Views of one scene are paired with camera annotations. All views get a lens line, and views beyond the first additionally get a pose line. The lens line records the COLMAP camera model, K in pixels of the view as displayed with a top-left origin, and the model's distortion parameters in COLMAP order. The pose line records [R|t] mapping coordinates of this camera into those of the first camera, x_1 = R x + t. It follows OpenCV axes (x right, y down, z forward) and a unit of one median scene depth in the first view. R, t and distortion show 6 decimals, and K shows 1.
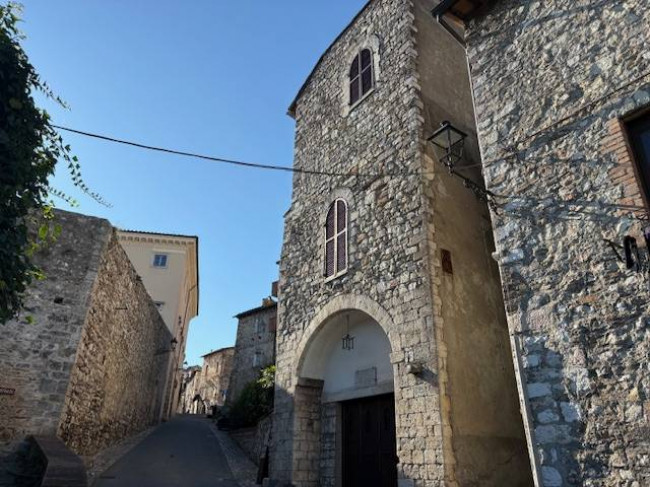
lens RADIAL K [[486.2, 0, 329.8], [0, 486.2, 246.9], [0, 0, 1]] dist [0.055818, -0.057596]
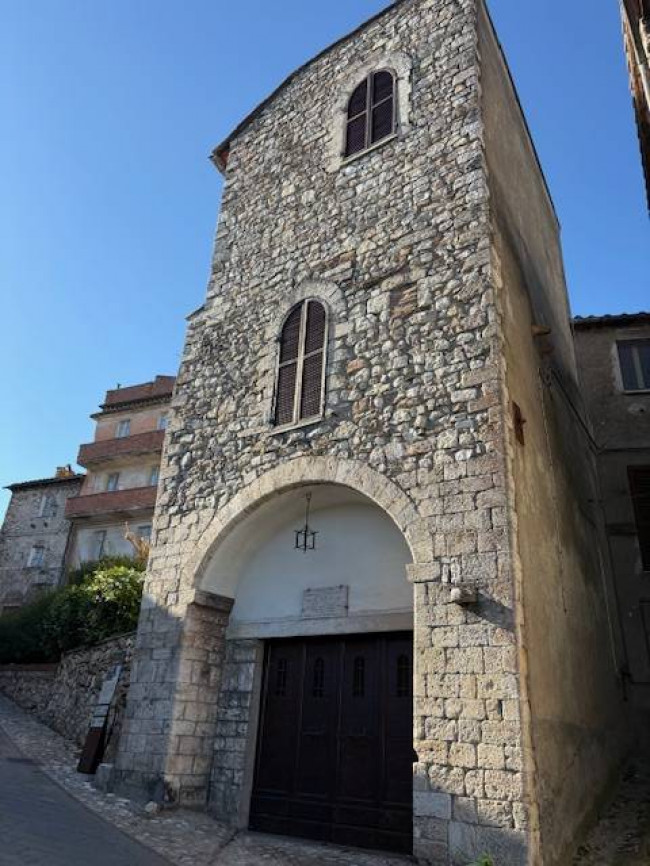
lens RADIAL K [[647.8, 0, 330.0], [0, 647.8, 440.9], [0, 0, 1]] dist [0.055818, -0.057596]
pose [[0.946889, 0.168137, 0.274101, -0.163390], [-0.171408, 0.985125, -0.012153, 0.085331], [-0.272067, -0.035476, 0.961624, 0.254451]]
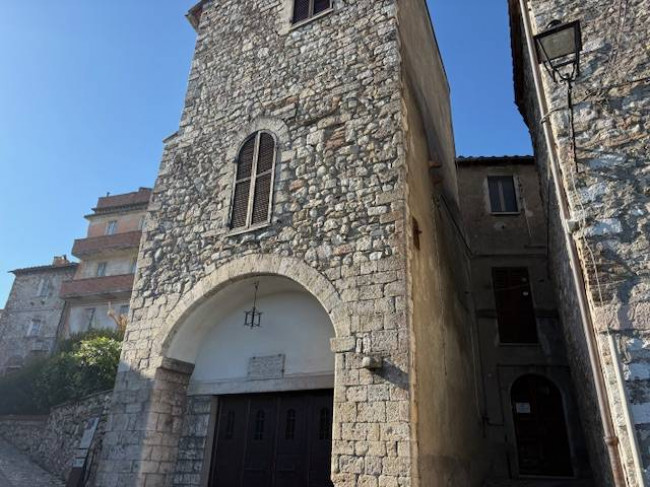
lens RADIAL K [[486.2, 0, 333.3], [0, 486.2, 248.2], [0, 0, 1]] dist [0.055818, -0.057596]
pose [[0.902739, 0.193874, 0.384024, -0.155548], [-0.199802, 0.979522, -0.024828, 0.085560], [-0.380973, -0.054316, 0.922989, 0.271779]]
